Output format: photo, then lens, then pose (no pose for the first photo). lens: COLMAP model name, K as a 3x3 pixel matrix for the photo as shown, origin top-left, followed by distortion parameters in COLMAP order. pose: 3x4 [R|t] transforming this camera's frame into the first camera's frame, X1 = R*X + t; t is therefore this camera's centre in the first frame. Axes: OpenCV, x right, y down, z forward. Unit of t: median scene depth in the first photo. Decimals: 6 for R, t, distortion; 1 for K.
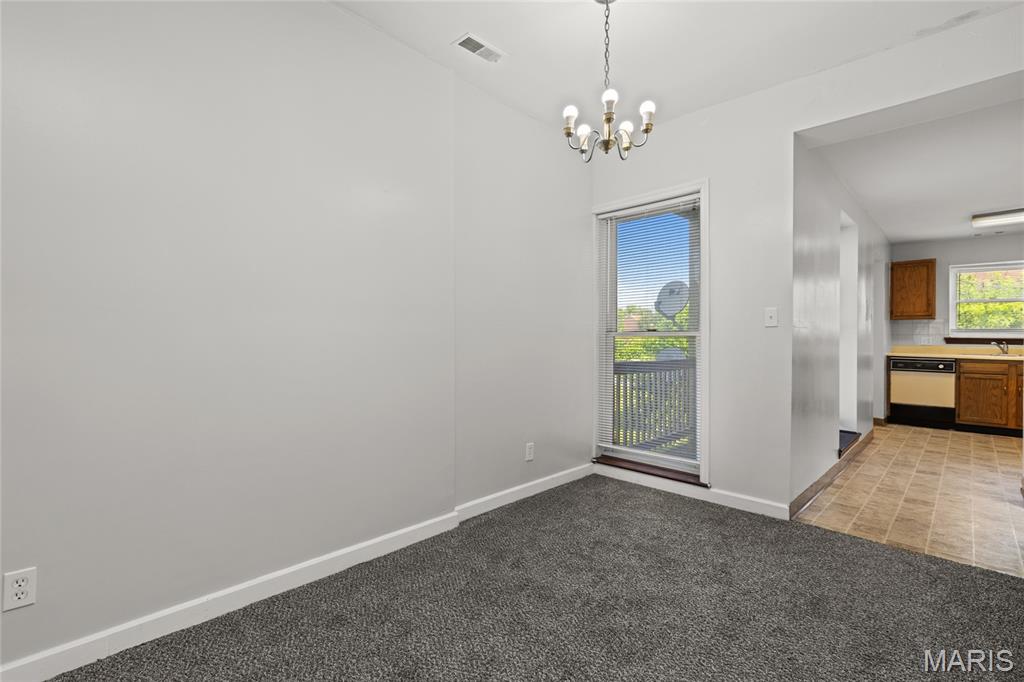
lens RADIAL K [[486.0, 0, 512.8], [0, 486.0, 344.1], [0, 0, 1]] dist [0.005112, 0.000224]
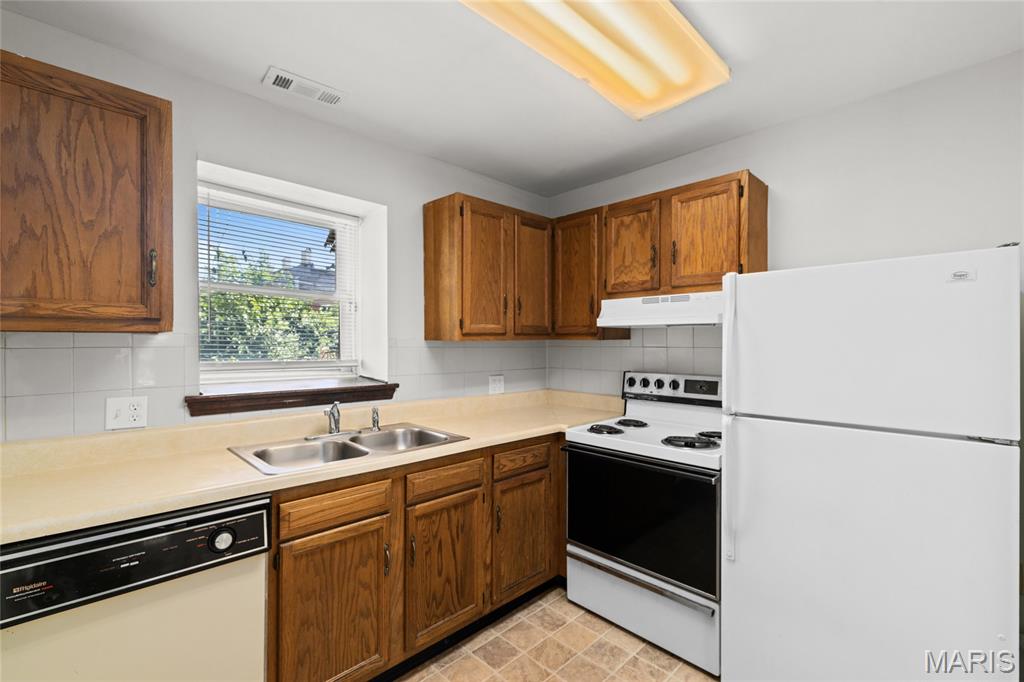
lens RADIAL K [[457.5, 0, 505.2], [0, 457.5, 342.7], [0, 0, 1]] dist [0.000486, 0.000528]
pose [[0.064874, -0.004167, 0.997885, 0.675805], [0.006547, 0.999972, 0.003751, -0.050002], [-0.997872, 0.006290, 0.064900, 0.860113]]
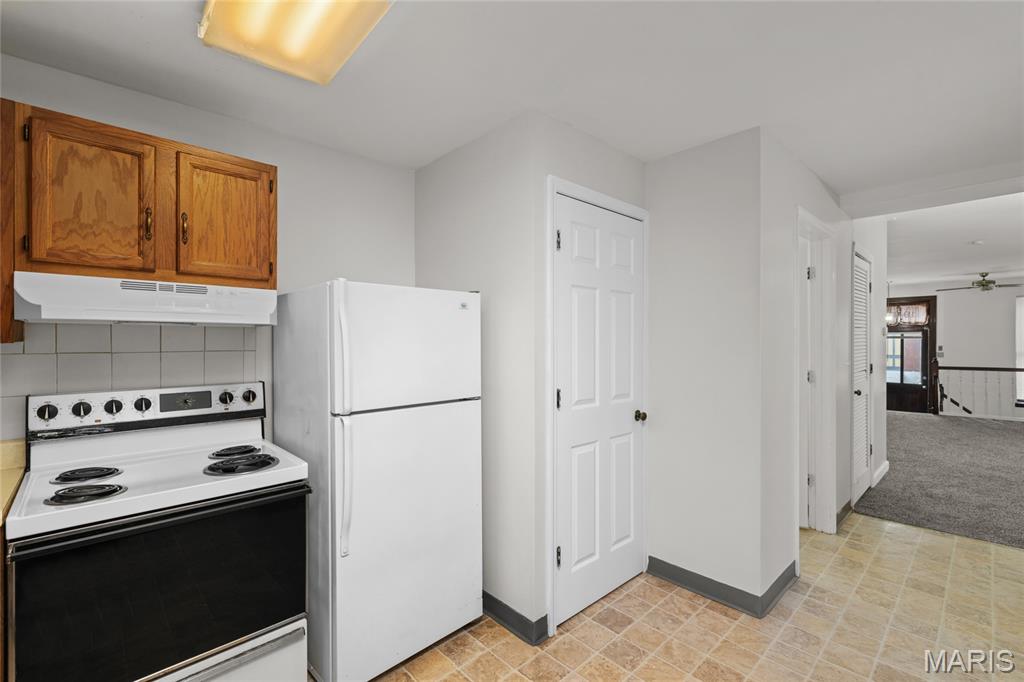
lens RADIAL K [[457.5, 0, 510.2], [0, 457.5, 340.0], [0, 0, 1]] dist [0.000486, 0.000528]
pose [[-0.998321, -0.000324, 0.057917, 0.830735], [-0.000172, 0.999997, 0.002617, -0.052263], [-0.057917, 0.002603, -0.998318, 1.011944]]
